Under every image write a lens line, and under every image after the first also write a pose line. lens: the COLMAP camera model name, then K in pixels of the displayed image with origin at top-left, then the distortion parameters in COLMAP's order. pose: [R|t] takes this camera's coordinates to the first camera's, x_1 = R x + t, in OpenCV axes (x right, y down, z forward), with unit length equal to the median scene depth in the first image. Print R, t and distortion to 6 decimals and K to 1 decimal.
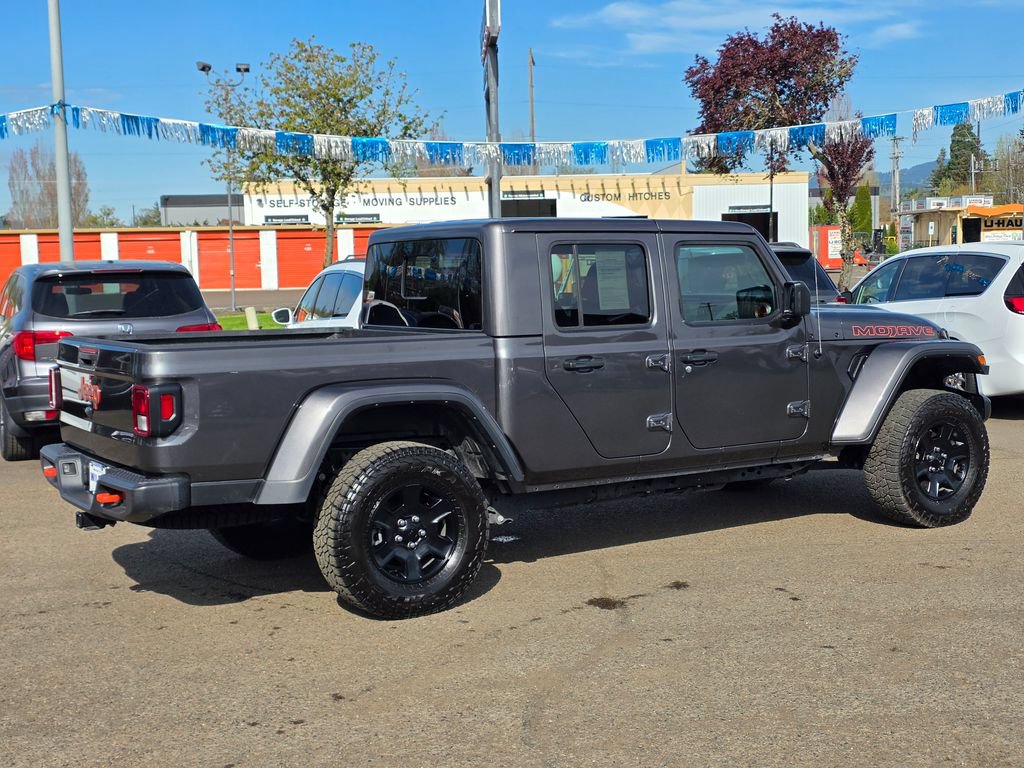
lens RADIAL K [[1372.9, 0, 506.1], [0, 1372.9, 391.9], [0, 0, 1]] dist [0.078050, 0.000000]
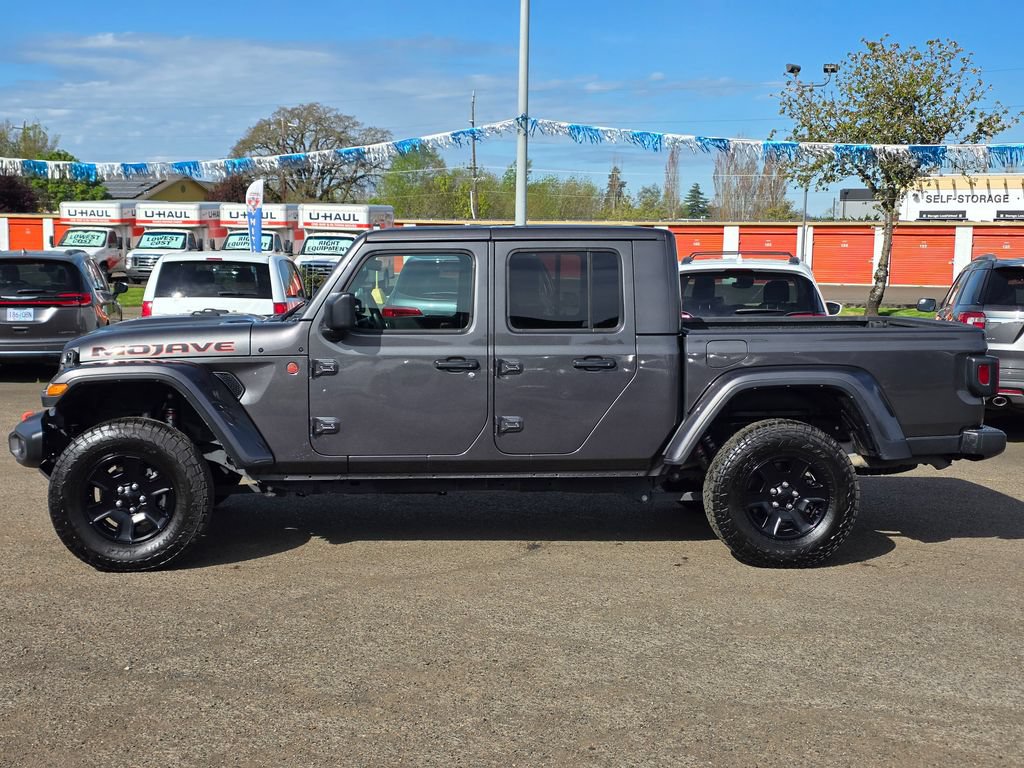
lens RADIAL K [[1372.9, 0, 519.2], [0, 1372.9, 410.6], [0, 0, 1]] dist [0.078050, 0.000000]
pose [[0.878516, 0.092473, -0.468677, 0.337370], [-0.083712, 0.995705, 0.039544, -0.007397], [0.470321, 0.004494, 0.882484, -0.044173]]
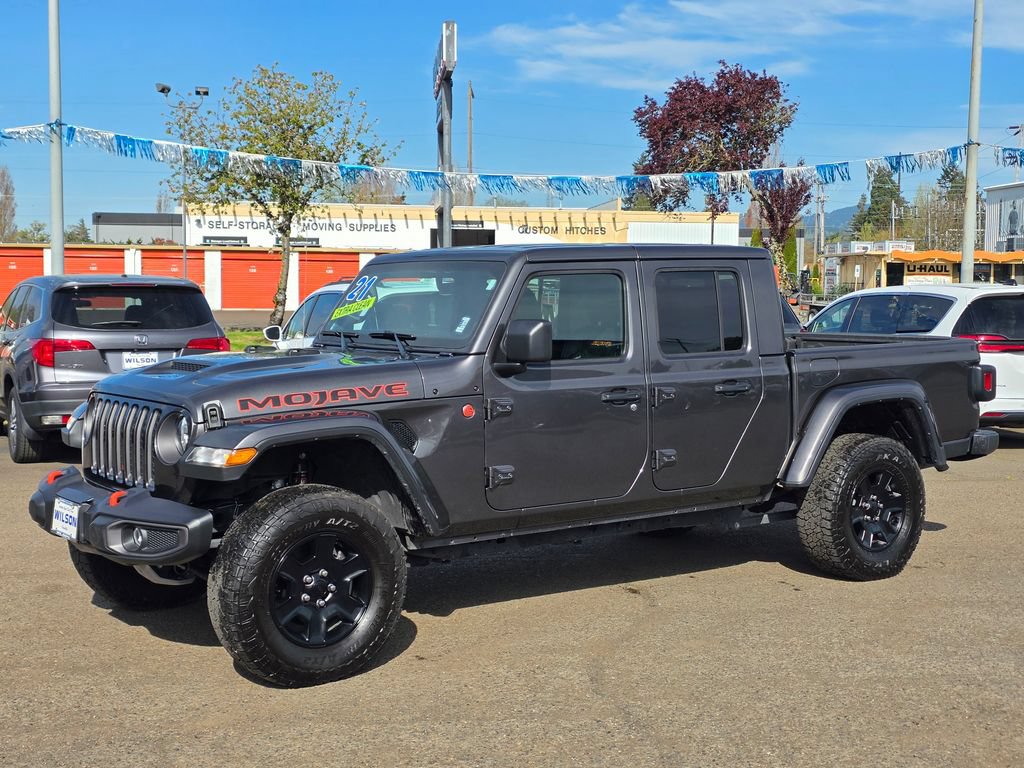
lens RADIAL K [[1372.9, 0, 513.5], [0, 1372.9, 386.5], [0, 0, 1]] dist [0.078050, 0.000000]
pose [[0.997819, 0.027095, 0.060193, -0.052433], [-0.025545, 0.999326, -0.026369, 0.010385], [-0.060866, 0.024774, 0.997838, -0.066646]]
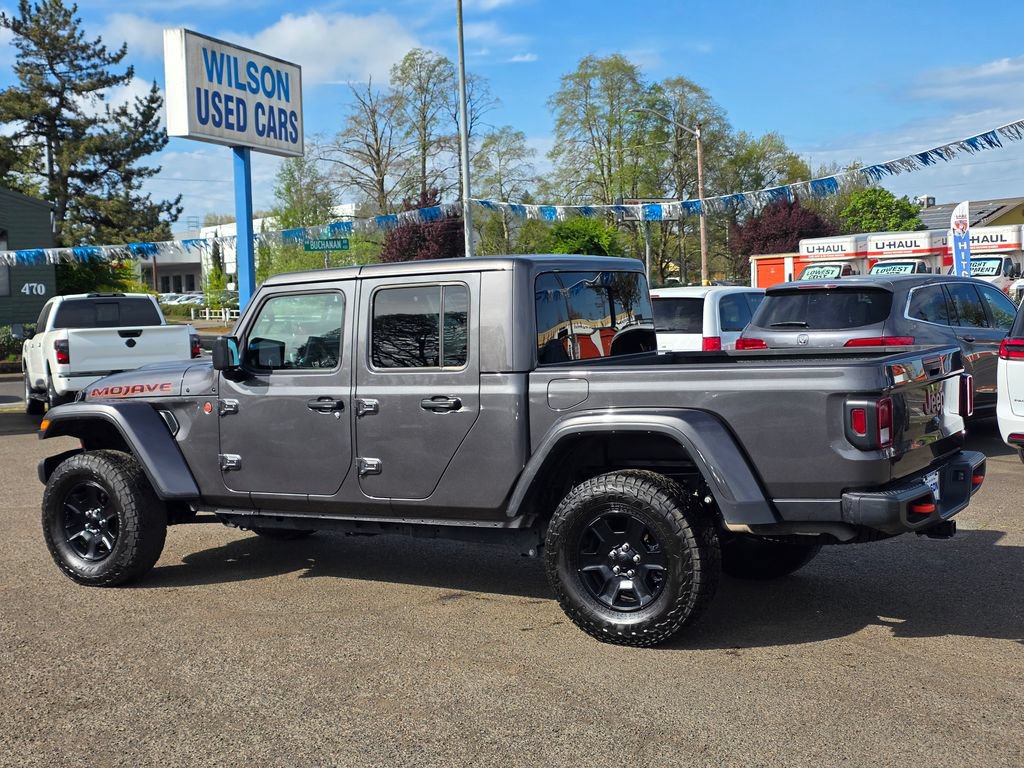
lens RADIAL K [[1372.9, 0, 499.4], [0, 1372.9, 397.1], [0, 0, 1]] dist [0.078050, 0.000000]
pose [[0.434051, 0.078339, -0.897476, 0.605643], [-0.064786, 0.996347, 0.055637, -0.043621], [0.898556, 0.033995, 0.437541, 0.285084]]
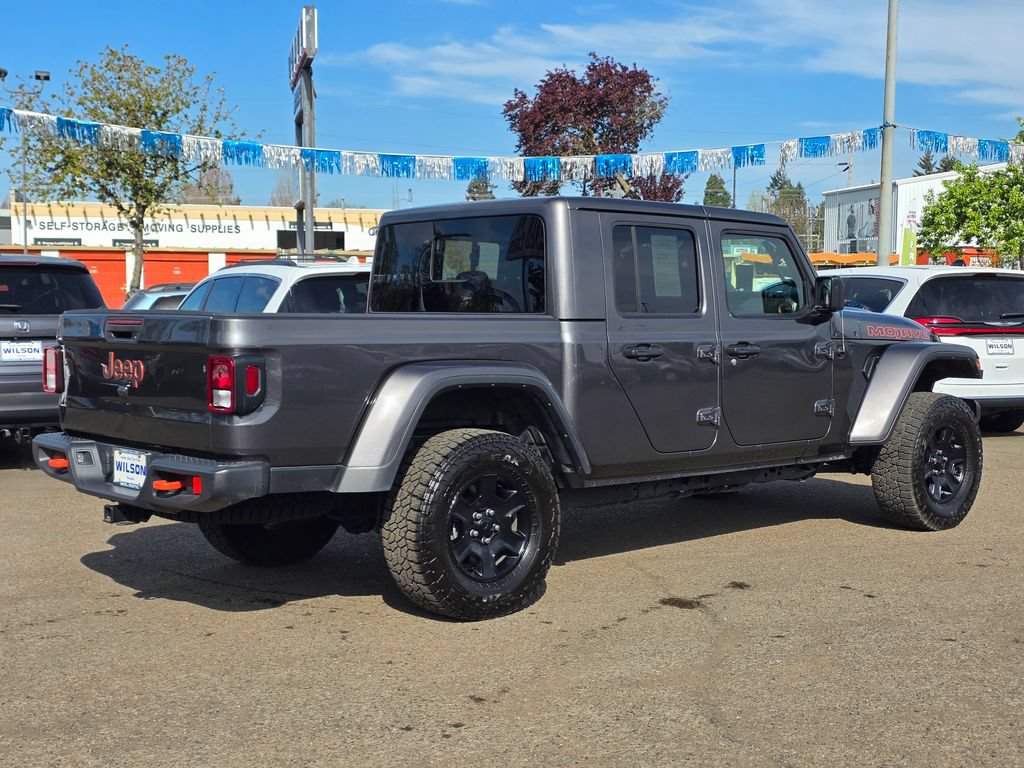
lens RADIAL K [[1372.9, 0, 504.7], [0, 1372.9, 399.7], [0, 0, 1]] dist [0.078050, 0.000000]
pose [[0.985245, 0.013782, 0.170592, -0.113915], [-0.009847, 0.999666, -0.023893, 0.020711], [-0.170865, 0.021860, 0.985052, 0.047417]]
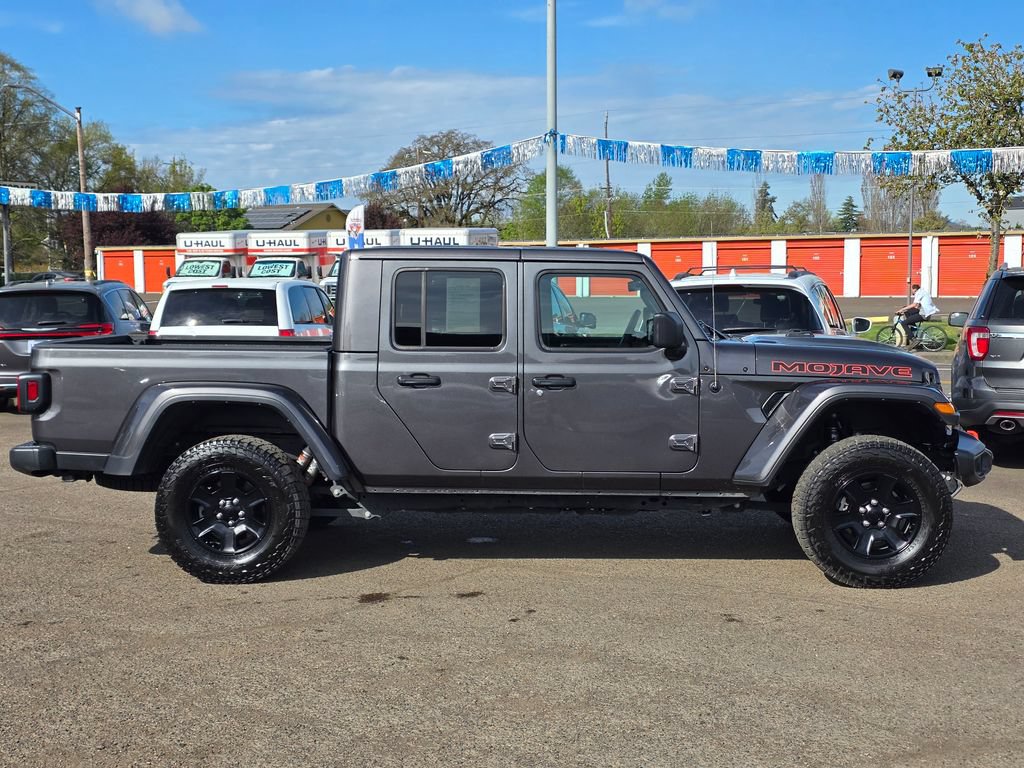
lens RADIAL K [[1372.9, 0, 520.5], [0, 1372.9, 379.8], [0, 0, 1]] dist [0.078050, 0.000000]
pose [[0.820735, 0.062584, -0.567871, 0.426504], [-0.068211, 0.997606, 0.011360, -0.022284], [0.567223, 0.029412, 0.823039, 0.084301]]
